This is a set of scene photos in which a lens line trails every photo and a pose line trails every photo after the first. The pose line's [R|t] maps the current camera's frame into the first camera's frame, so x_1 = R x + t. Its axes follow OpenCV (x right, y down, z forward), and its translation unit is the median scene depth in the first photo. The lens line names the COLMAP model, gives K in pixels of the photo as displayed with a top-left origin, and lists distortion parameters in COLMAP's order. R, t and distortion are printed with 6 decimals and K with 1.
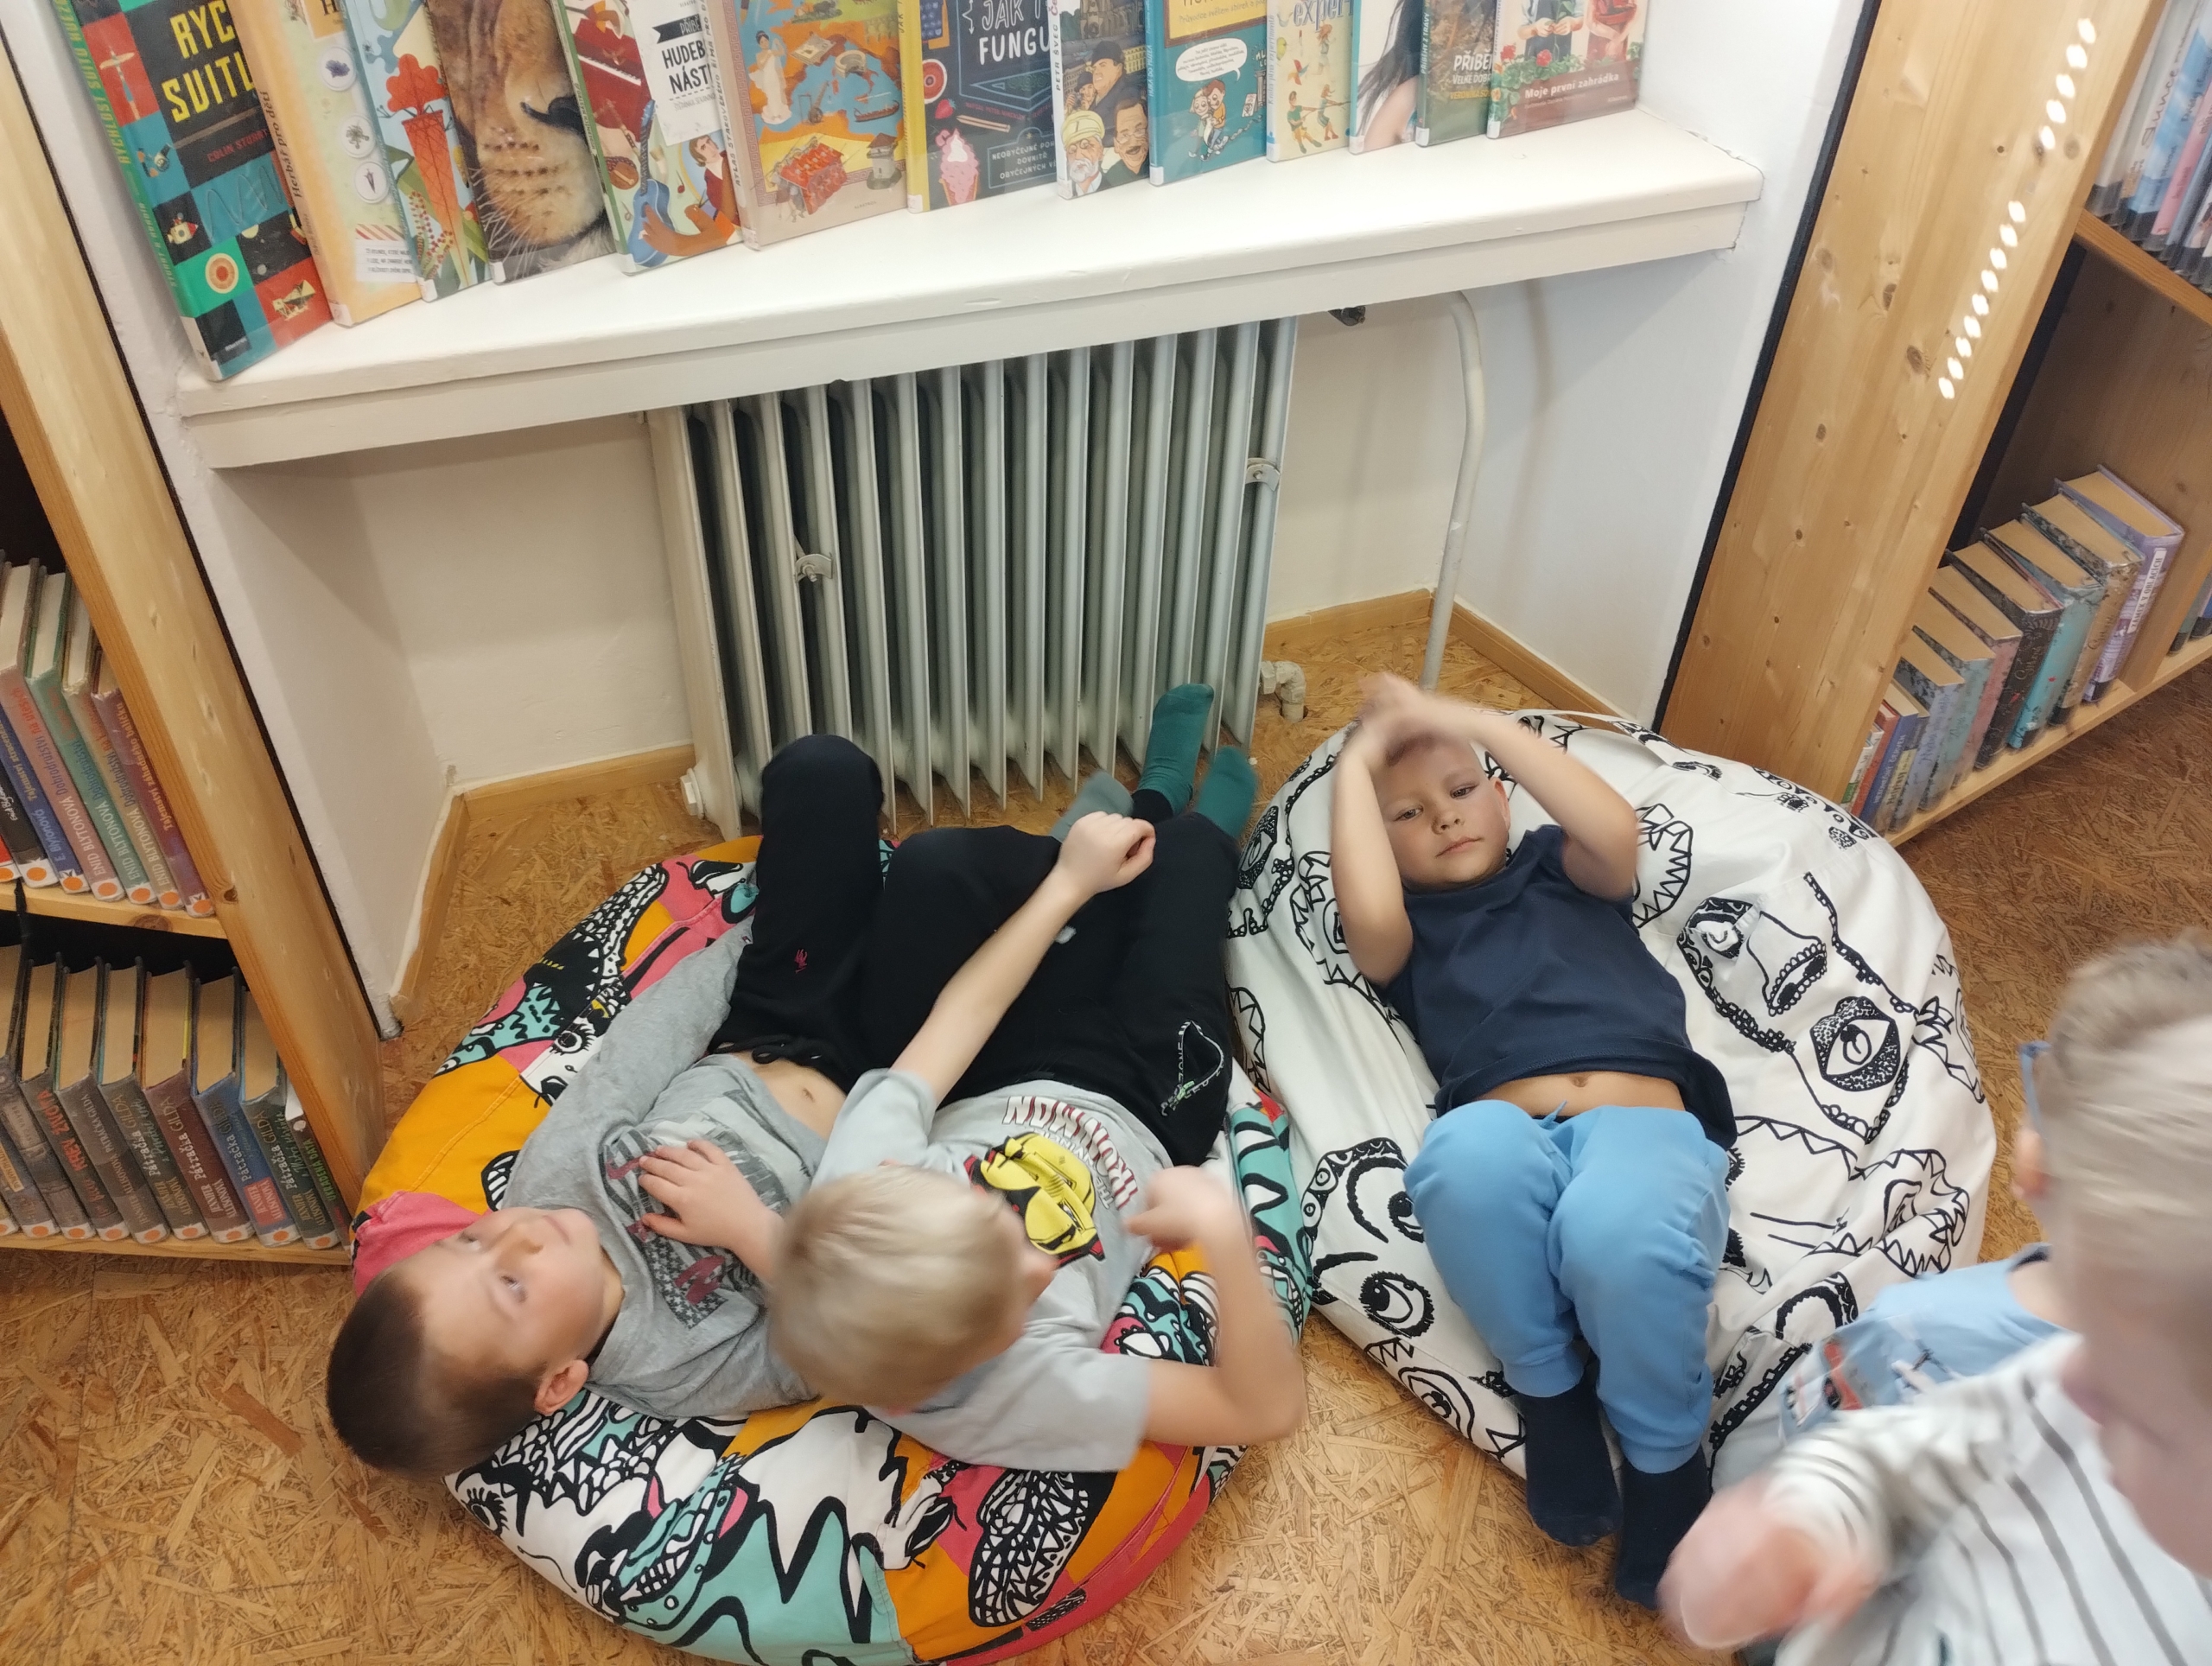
lens RADIAL K [[1788.4, 0, 1106.0], [0, 1788.4, 833.0], [0, 0, 1]] dist [0.030028, -0.061456]
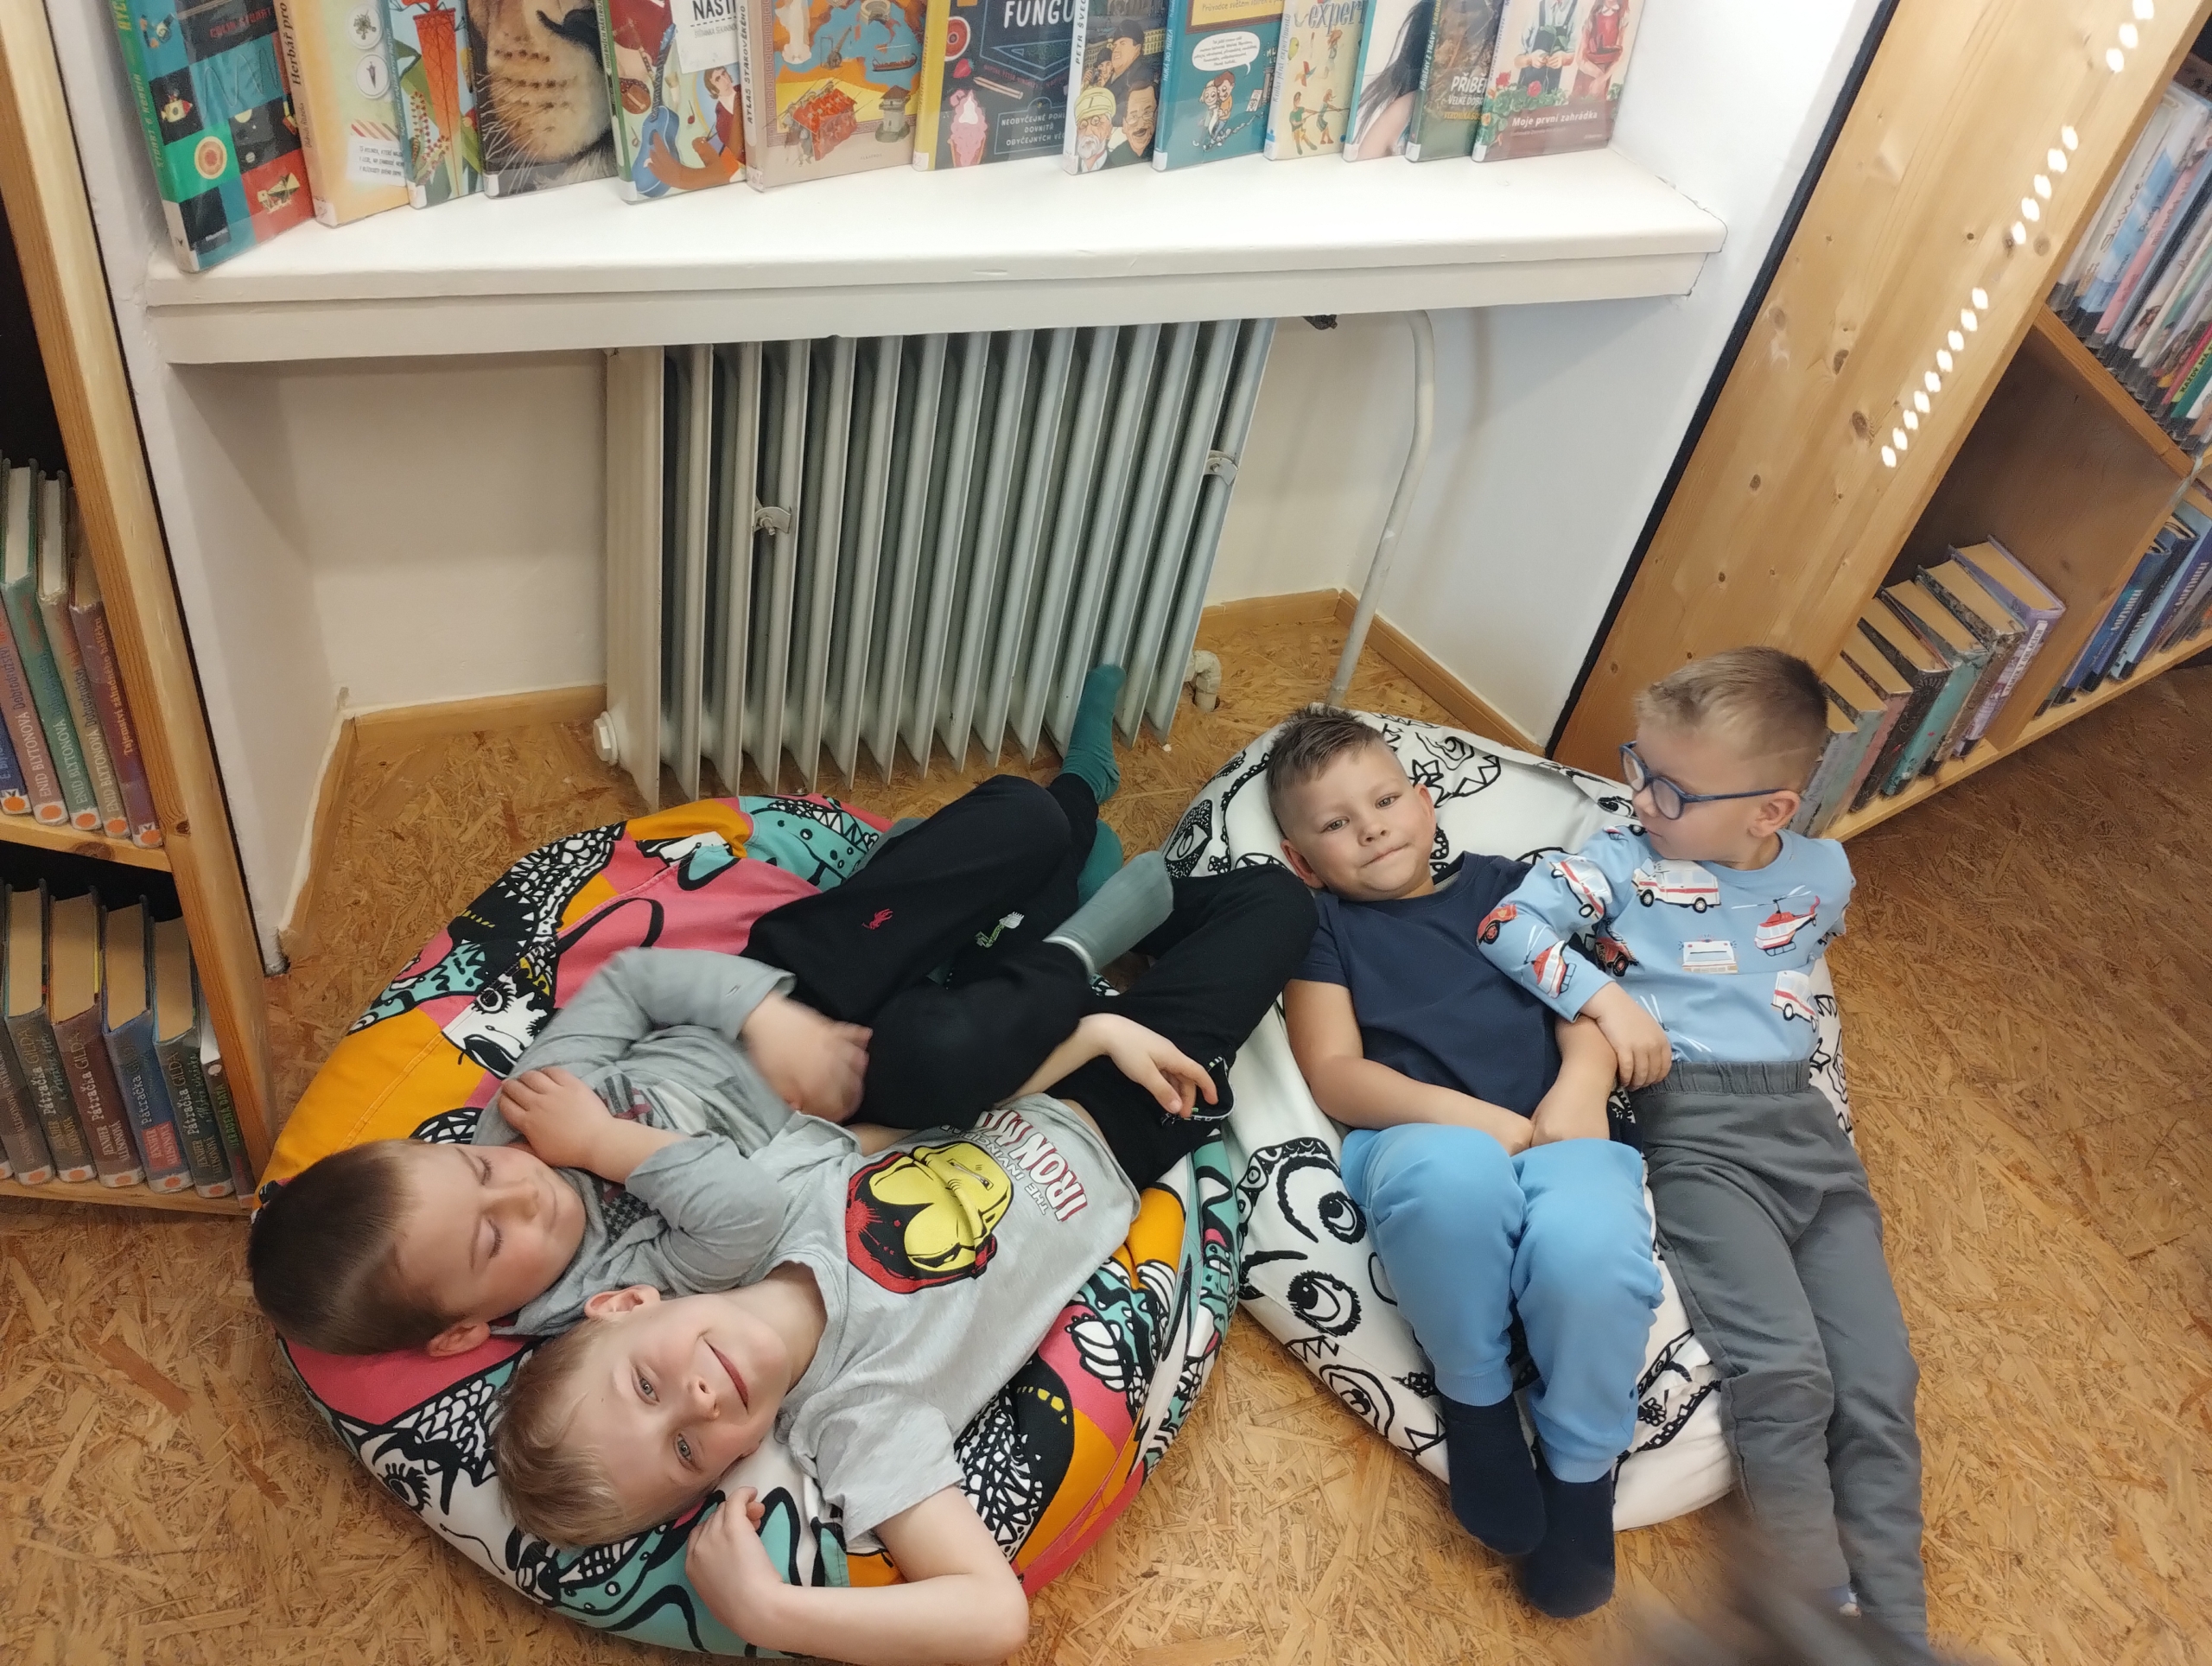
lens RADIAL K [[1795.0, 0, 1106.0], [0, 1795.0, 833.0], [0, 0, 1]] dist [0.014907, -0.043401]
pose [[0.989064, 0.073365, 0.127948, -0.111011], [-0.076630, 0.996843, 0.020777, -0.015817], [-0.126020, -0.030354, 0.991563, 0.008681]]
